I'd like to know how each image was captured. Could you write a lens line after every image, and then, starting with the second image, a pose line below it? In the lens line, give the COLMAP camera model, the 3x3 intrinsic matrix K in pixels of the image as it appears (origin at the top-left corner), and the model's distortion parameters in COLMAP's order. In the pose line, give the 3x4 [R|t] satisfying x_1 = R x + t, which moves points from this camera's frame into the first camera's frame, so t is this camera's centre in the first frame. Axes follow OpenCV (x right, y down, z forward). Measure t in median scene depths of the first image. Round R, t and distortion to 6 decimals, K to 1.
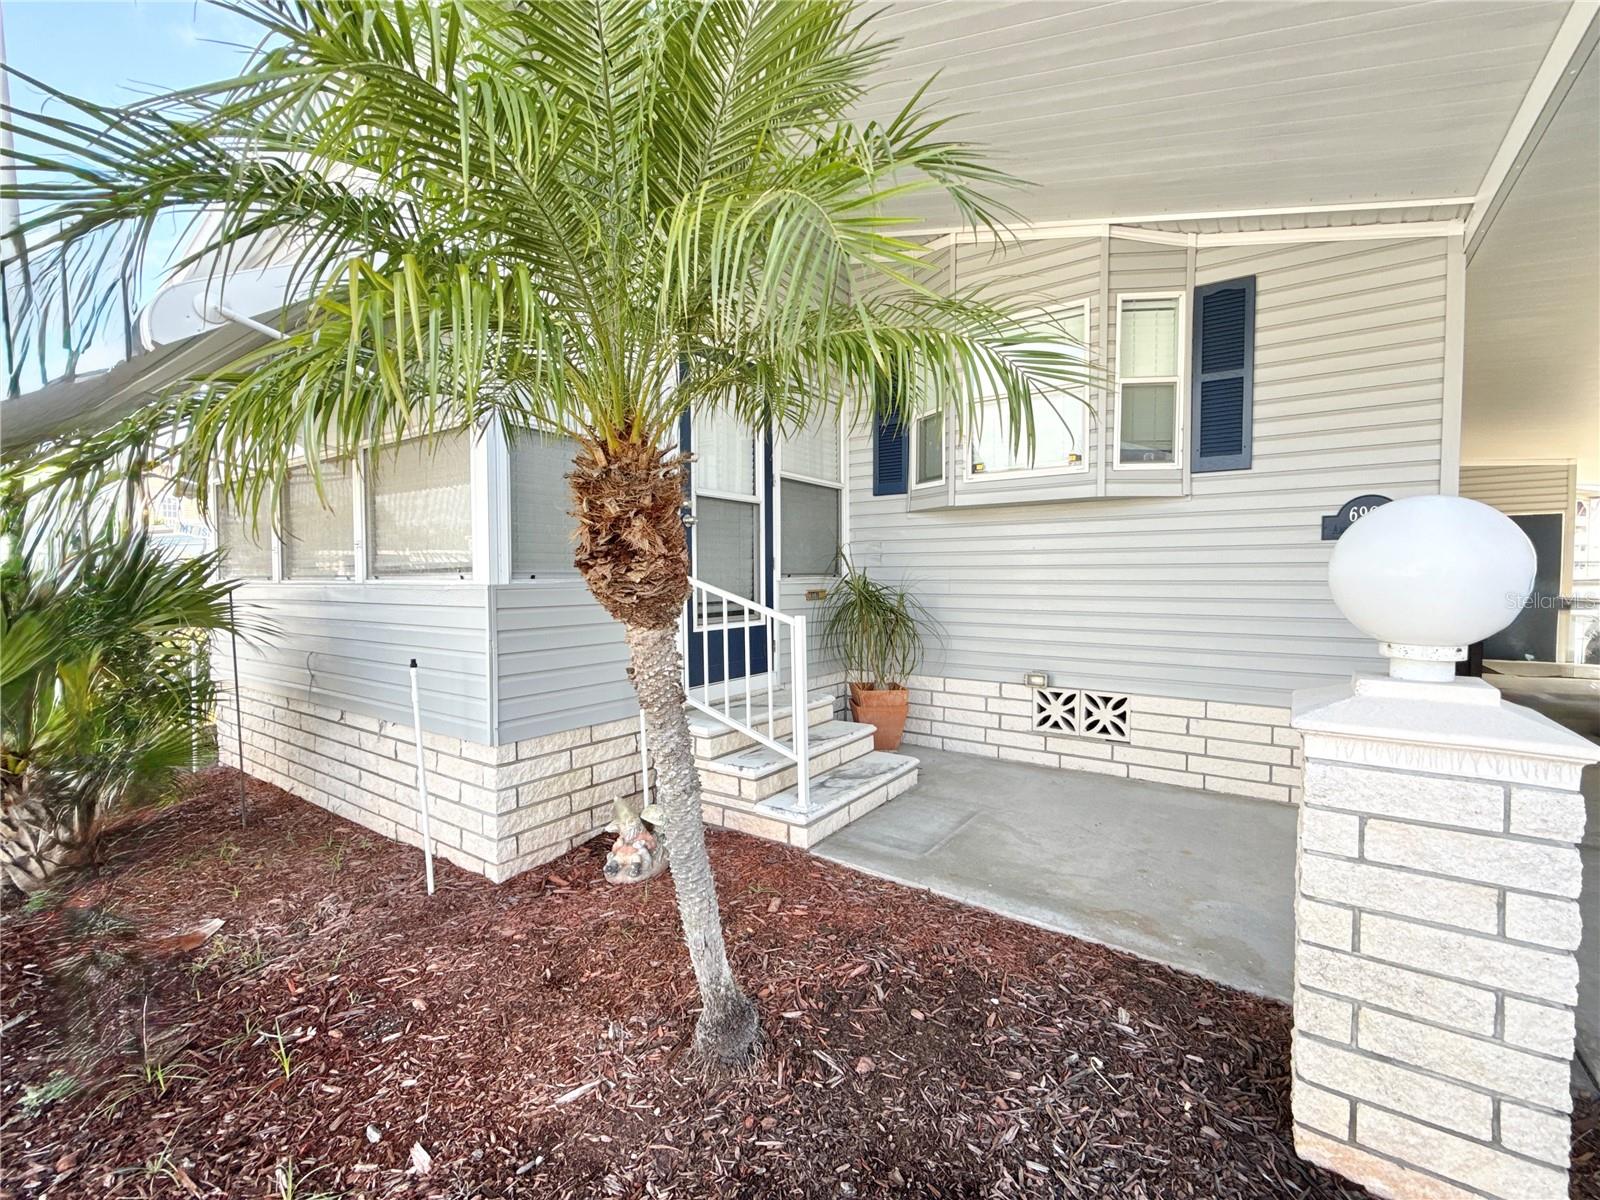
lens RADIAL K [[725.9, 0, 812.2], [0, 725.9, 603.4], [0, 0, 1]] dist [0.000205, -0.000020]
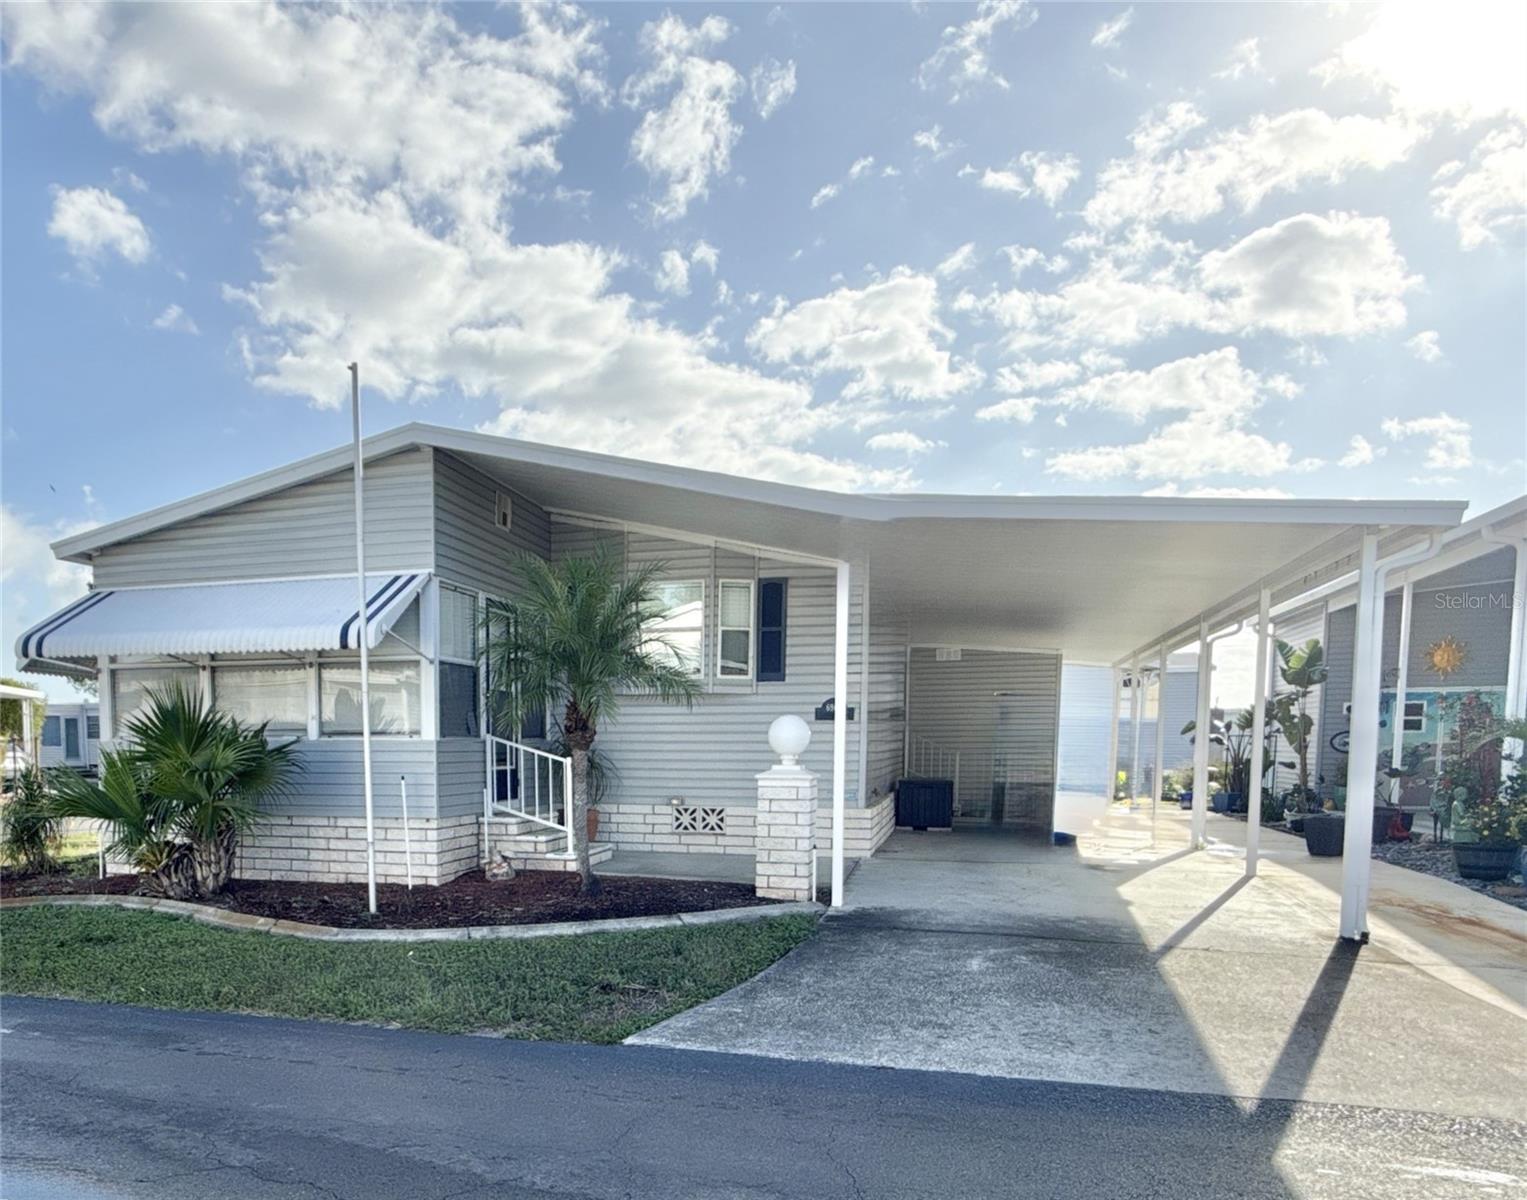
lens RADIAL K [[826.2, 0, 762.9], [0, 826.2, 601.6], [0, 0, 1]] dist [-0.004275, -0.000315]
pose [[0.907012, 0.072810, 0.414763, -0.341487], [0.013660, 0.979334, -0.201790, 0.042360], [-0.420883, 0.188691, 0.887273, -0.892558]]
